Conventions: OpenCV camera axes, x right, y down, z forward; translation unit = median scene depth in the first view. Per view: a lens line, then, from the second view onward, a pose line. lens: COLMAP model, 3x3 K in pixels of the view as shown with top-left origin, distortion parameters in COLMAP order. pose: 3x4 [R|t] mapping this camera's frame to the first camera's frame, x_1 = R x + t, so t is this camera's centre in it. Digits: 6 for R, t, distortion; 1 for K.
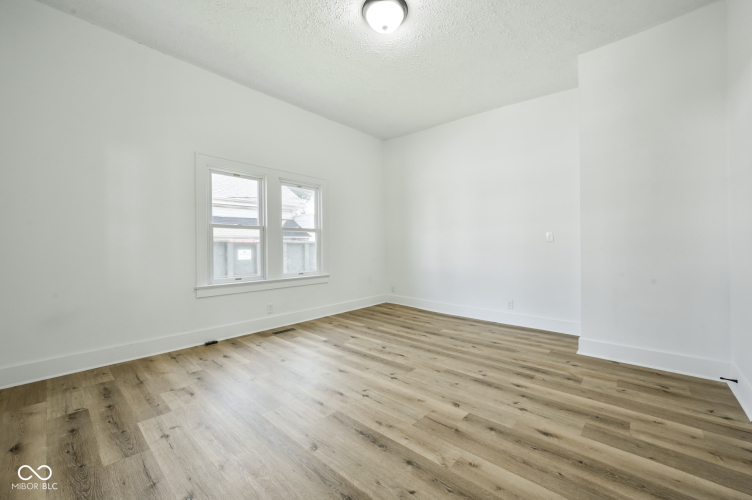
lens RADIAL K [[299.8, 0, 376.0], [0, 299.8, 250.0], [0, 0, 1]] dist [-0.029303, -0.000049]
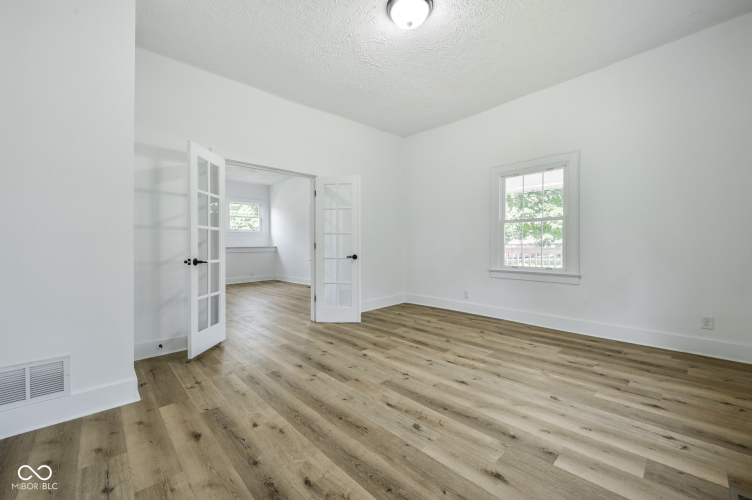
lens RADIAL K [[299.8, 0, 376.0], [0, 299.8, 250.0], [0, 0, 1]] dist [-0.029303, -0.000049]
pose [[-0.995599, 0.015239, 0.092467, 0.056109], [0.016697, 0.999748, 0.015011, -0.011774], [-0.092215, 0.016489, -0.995603, 1.904455]]
